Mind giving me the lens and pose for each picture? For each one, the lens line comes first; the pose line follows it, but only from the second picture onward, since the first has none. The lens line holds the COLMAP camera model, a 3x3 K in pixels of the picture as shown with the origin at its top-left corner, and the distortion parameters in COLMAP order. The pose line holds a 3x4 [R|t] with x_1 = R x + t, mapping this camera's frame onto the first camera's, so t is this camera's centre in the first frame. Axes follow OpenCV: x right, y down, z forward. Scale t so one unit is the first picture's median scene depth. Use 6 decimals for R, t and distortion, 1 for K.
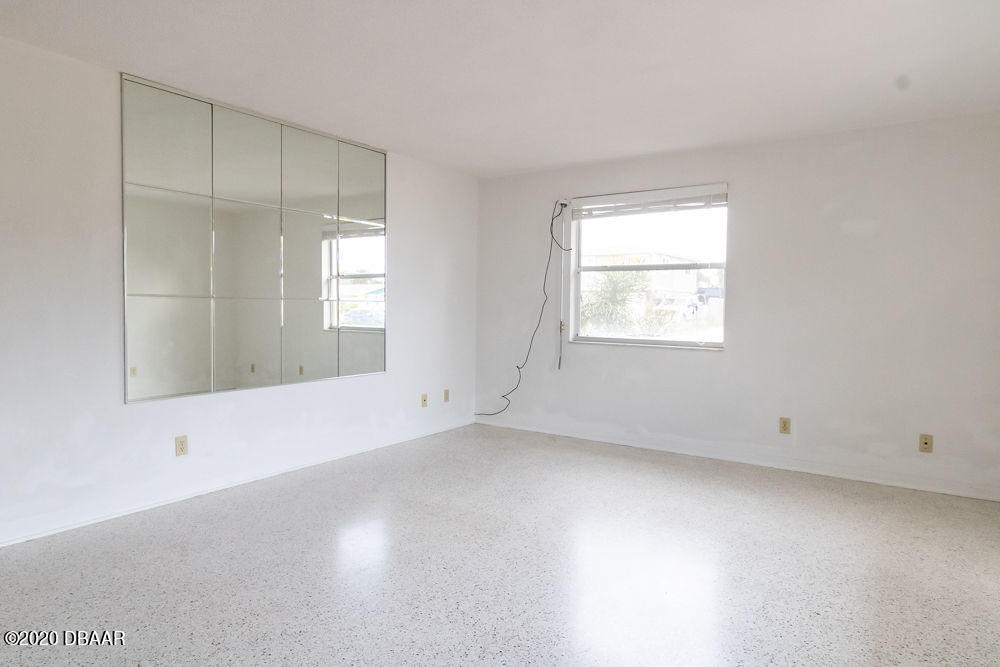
lens RADIAL K [[604.7, 0, 504.9], [0, 604.7, 328.8], [0, 0, 1]] dist [0.001381, 0.000560]
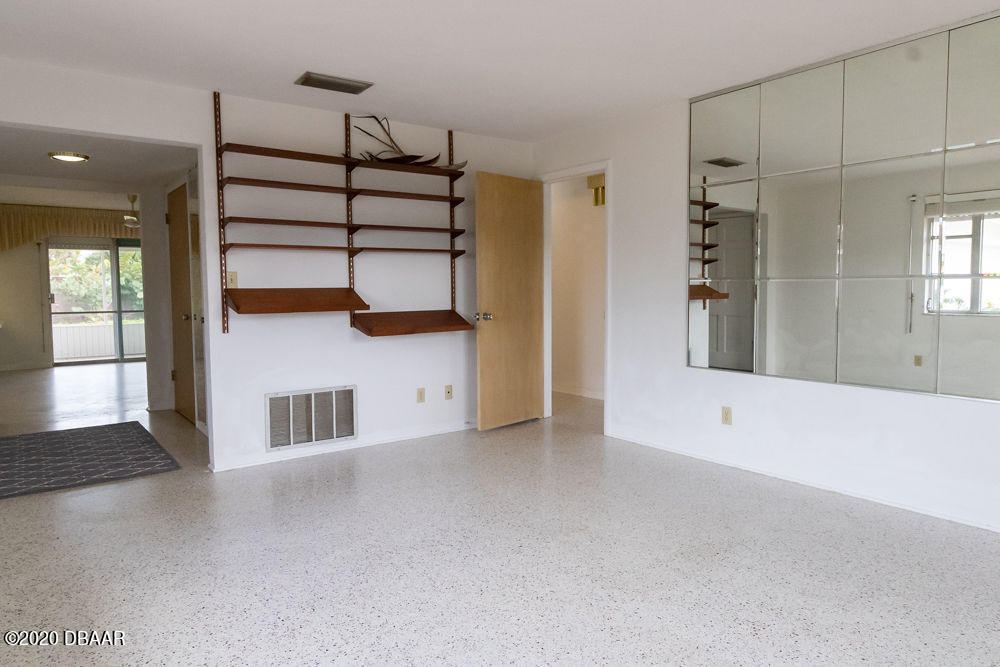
lens RADIAL K [[632.7, 0, 500.0], [0, 632.7, 333.5], [0, 0, 1]] dist [0.000934, 0.000159]
pose [[-0.322968, 0.064228, -0.944228, 0.555557], [-0.033201, 0.996312, 0.079127, -0.026923], [0.945827, 0.056905, -0.319645, 0.801447]]
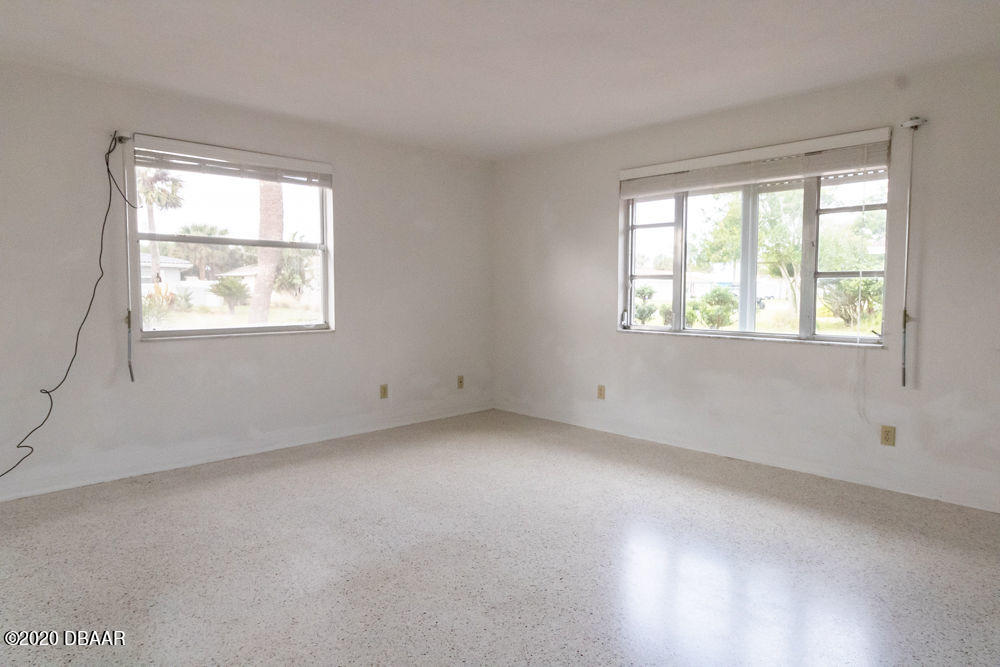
lens RADIAL K [[604.7, 0, 504.9], [0, 604.7, 328.8], [0, 0, 1]] dist [0.001381, 0.000560]
pose [[0.191767, -0.077181, 0.978401, -0.612543], [0.038898, 0.996717, 0.071001, -0.030870], [-0.980669, 0.024442, 0.194140, 0.558436]]
